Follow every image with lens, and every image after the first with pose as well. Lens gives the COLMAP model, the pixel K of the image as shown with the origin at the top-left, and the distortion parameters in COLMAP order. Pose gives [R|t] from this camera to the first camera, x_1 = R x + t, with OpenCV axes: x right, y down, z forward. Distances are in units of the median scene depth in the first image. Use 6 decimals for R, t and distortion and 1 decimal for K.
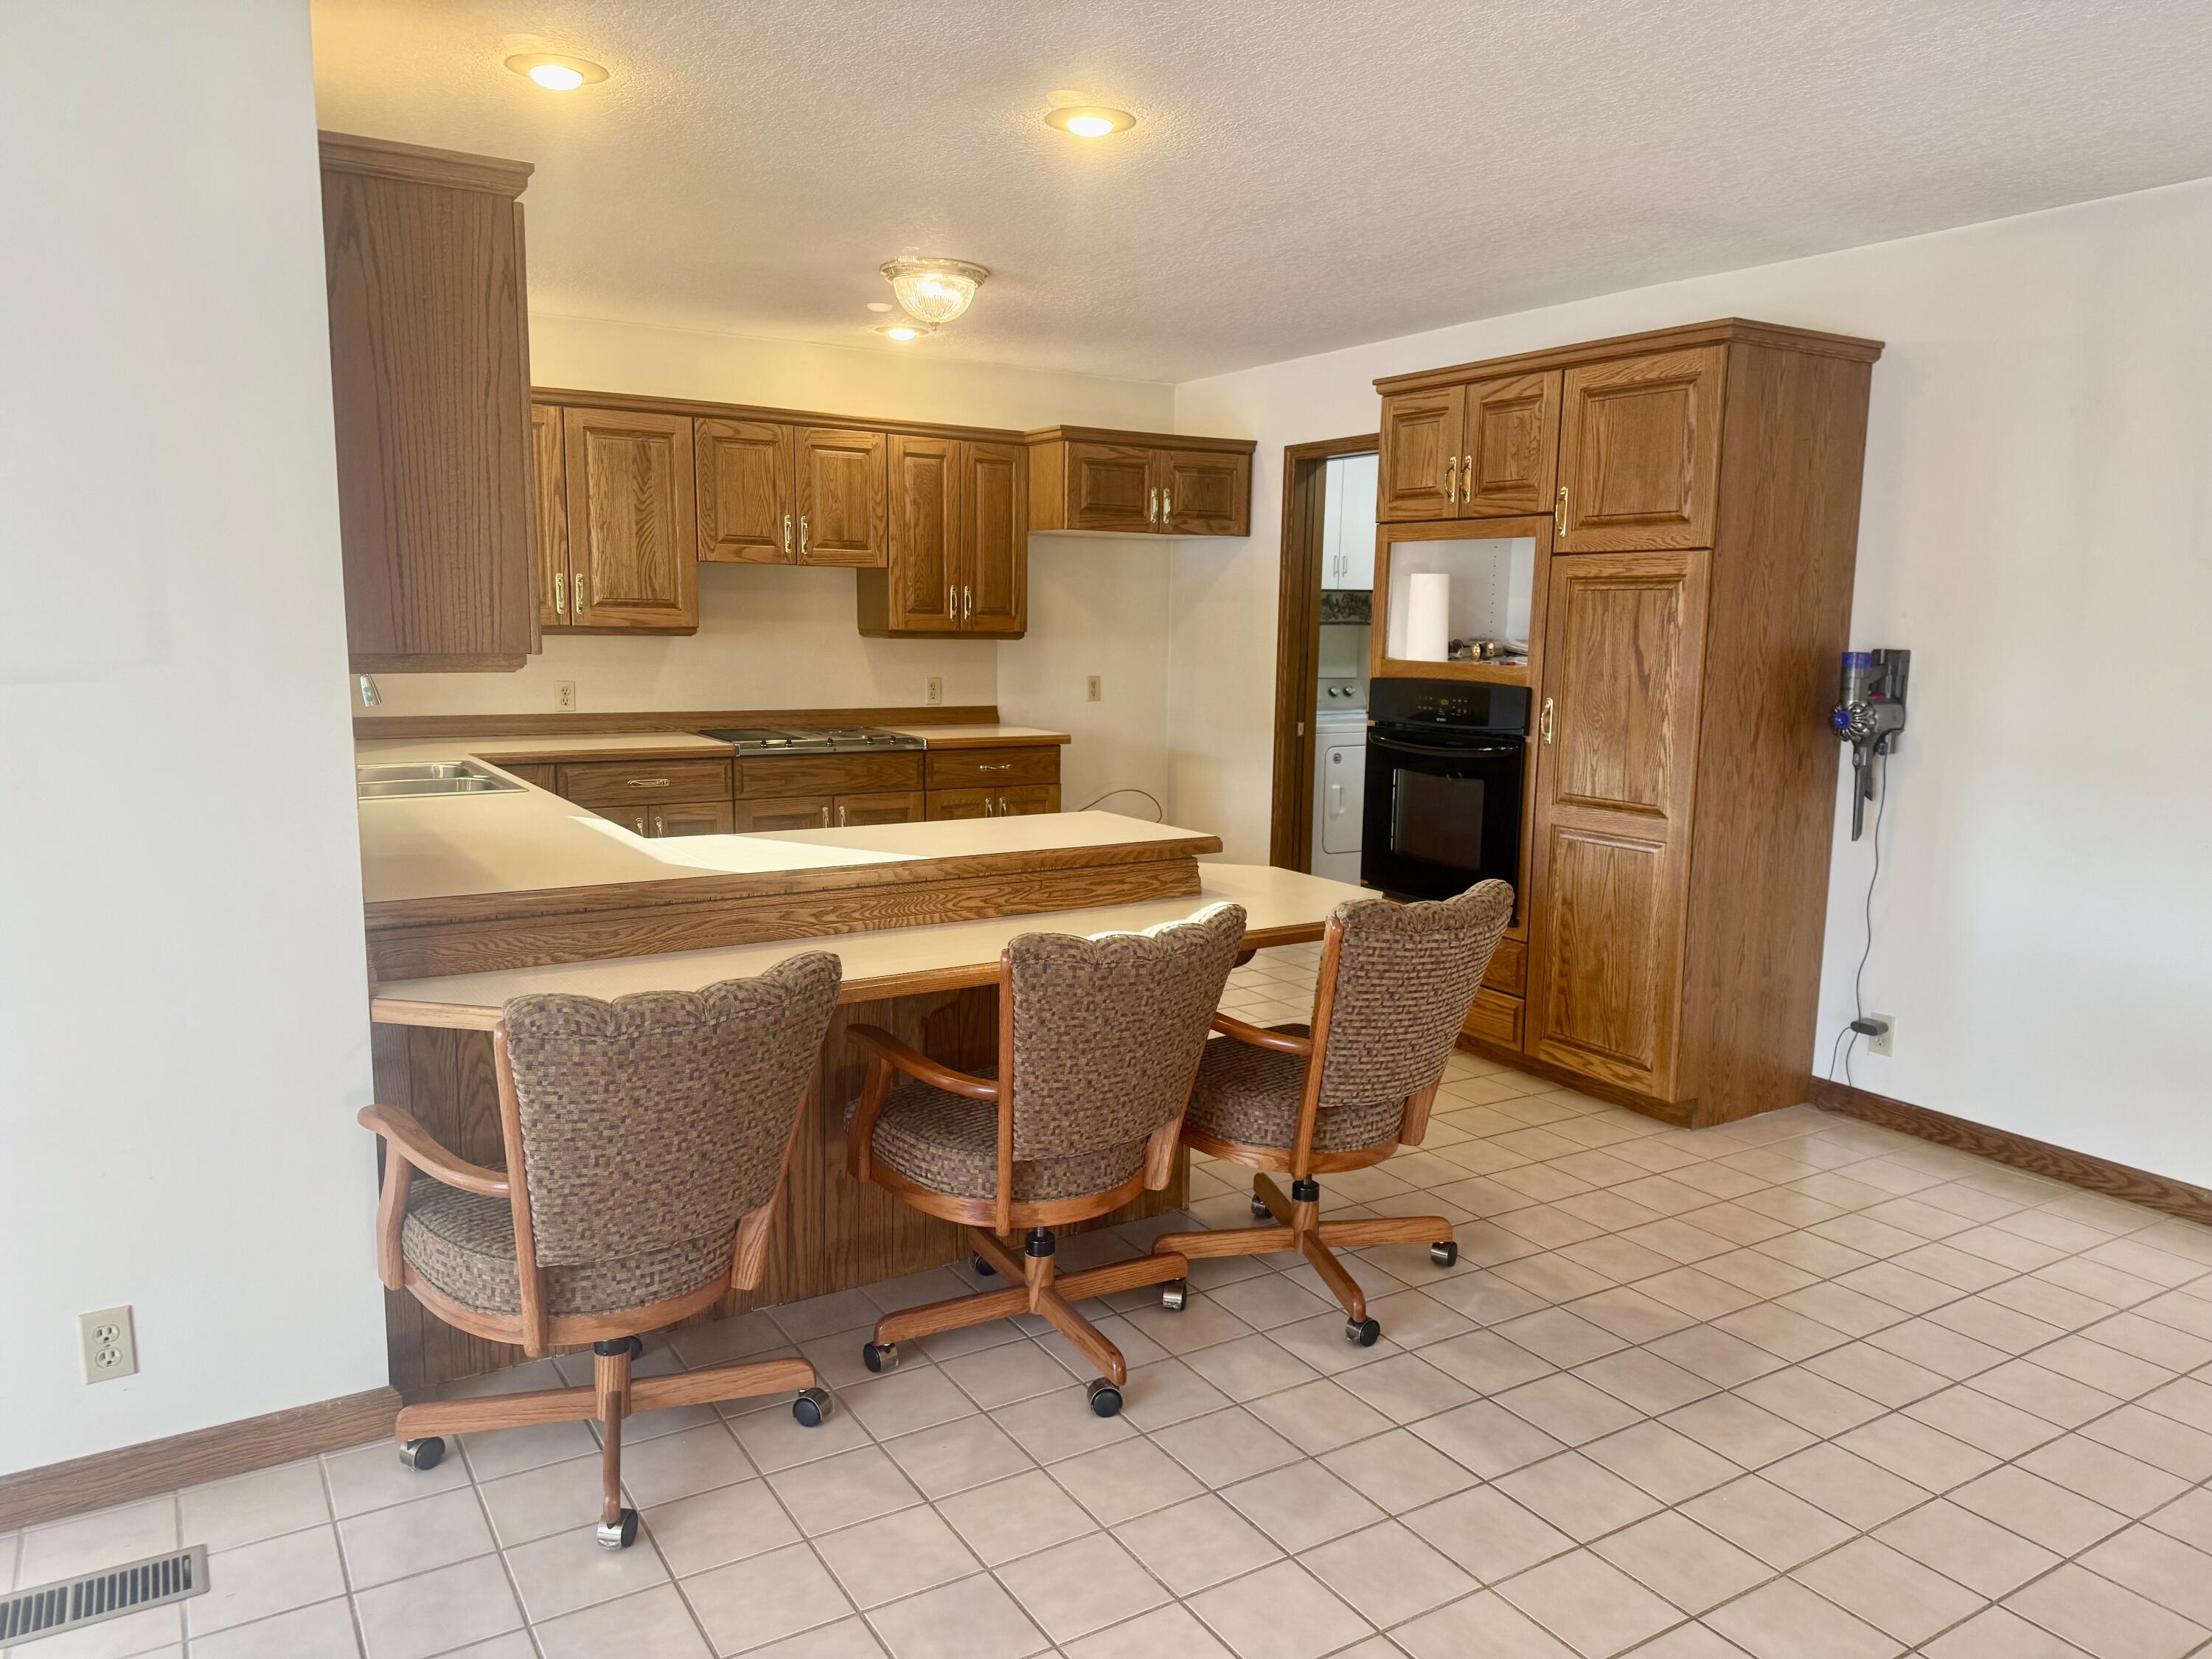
lens RADIAL K [[1567.1, 0, 1106.3], [0, 1567.1, 832.9], [0, 0, 1]] dist [0.026907, -0.039949]
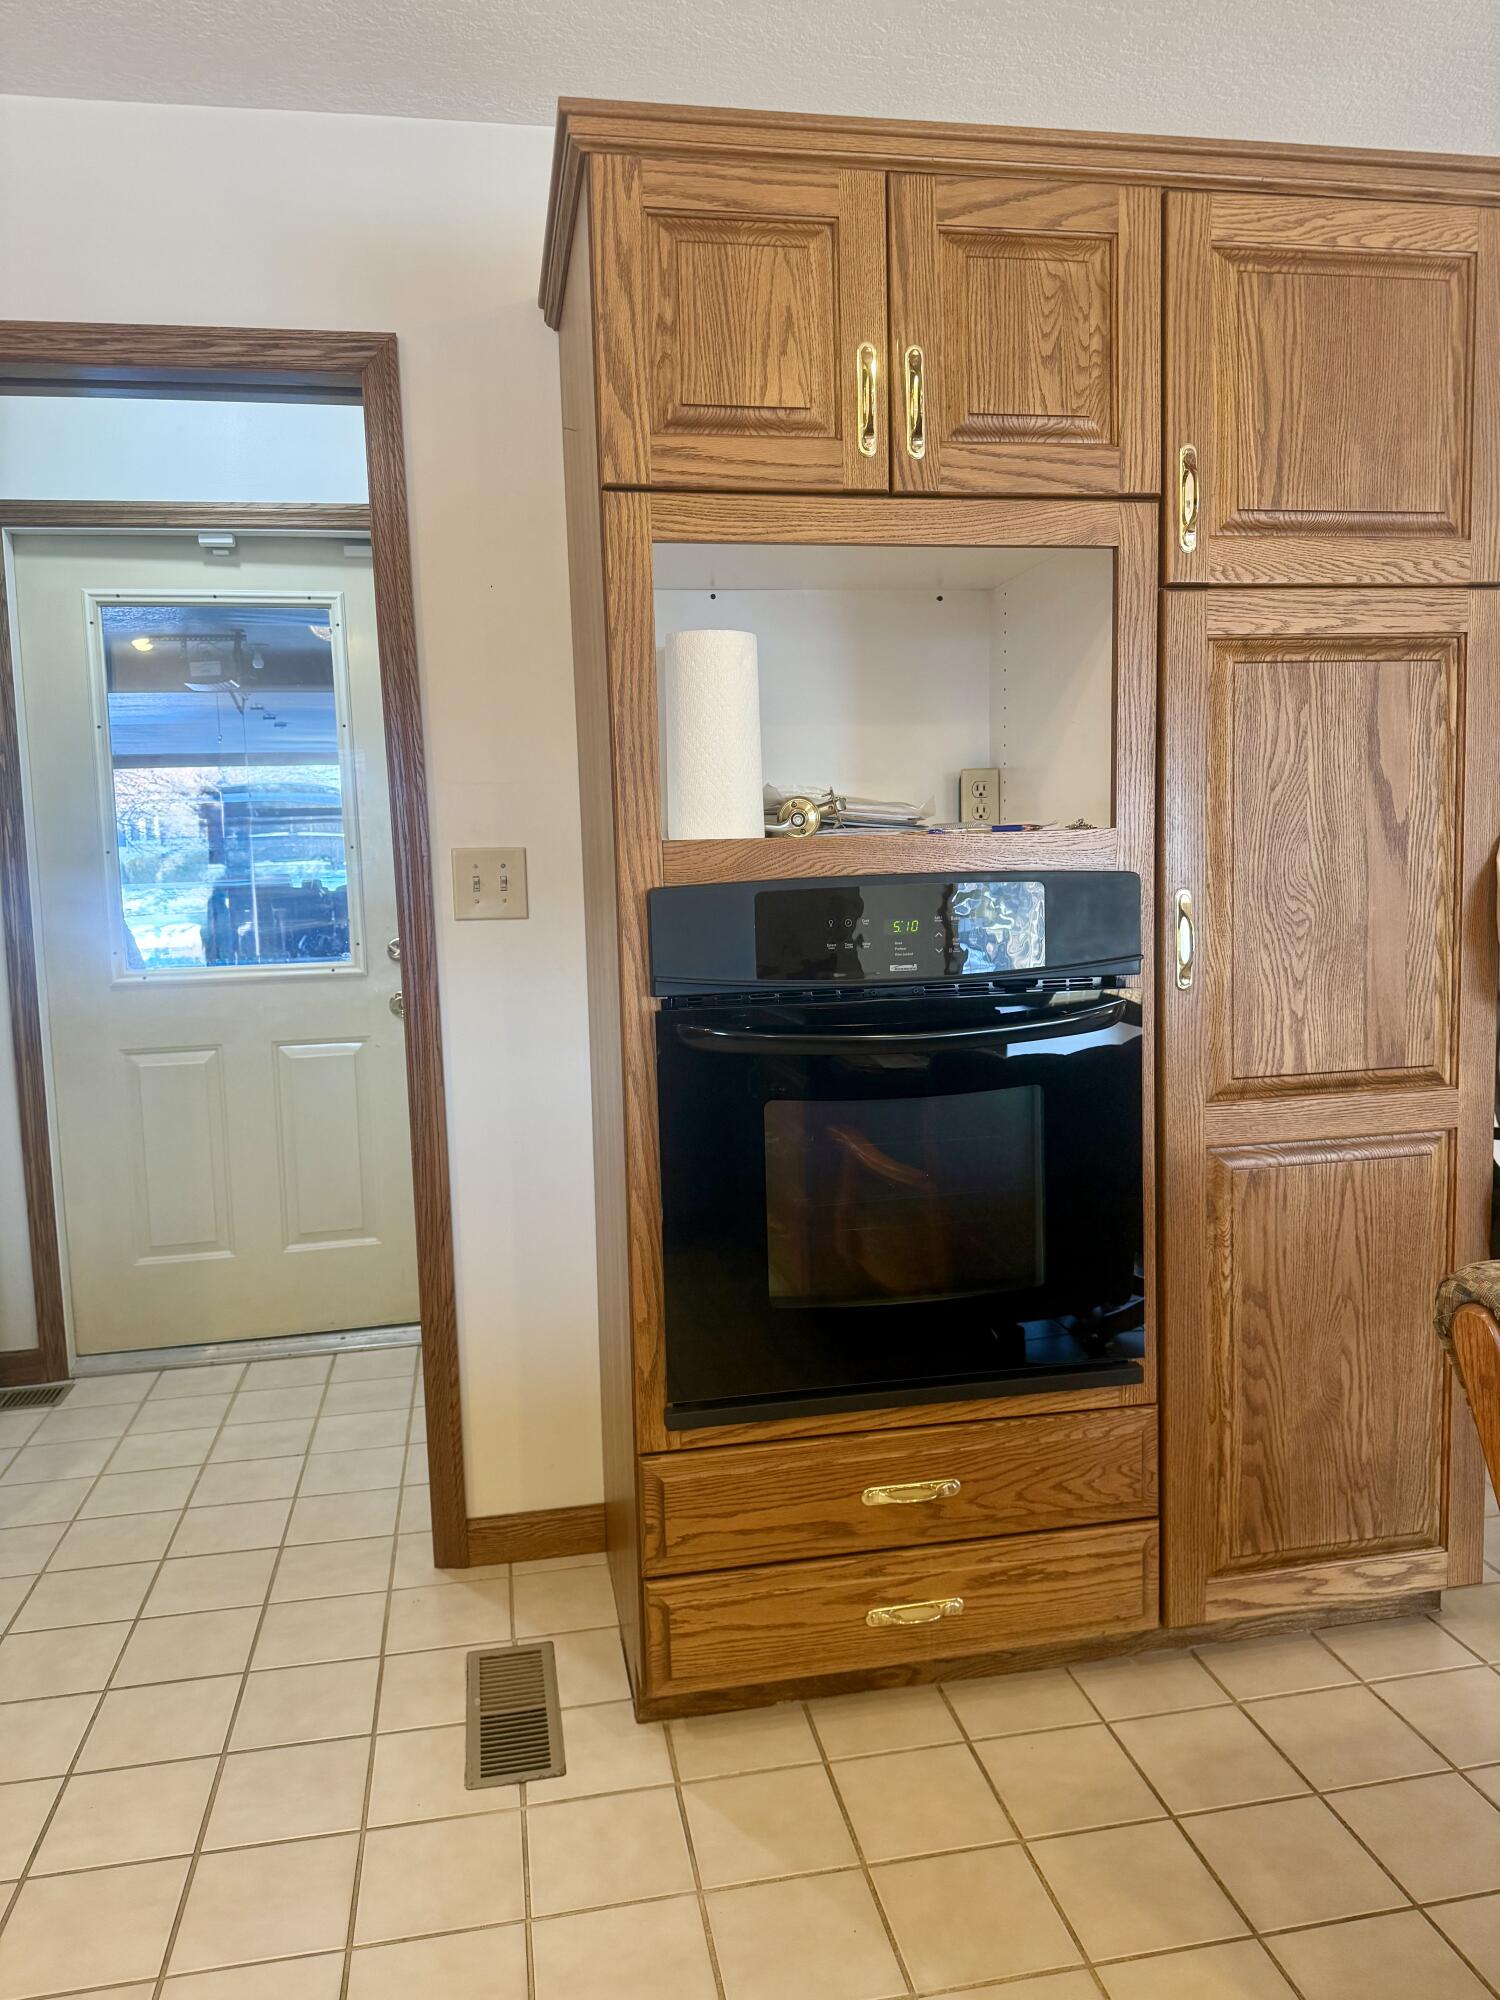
lens RADIAL K [[1416.9, 0, 748.1], [0, 1416.9, 991.1], [0, 0, 1]] dist [0.026907, -0.039949]
pose [[0.357547, -0.113089, 0.927023, -0.174702], [0.167426, 0.984321, 0.055504, -0.104463], [-0.918765, 0.135362, 0.370875, 0.993329]]
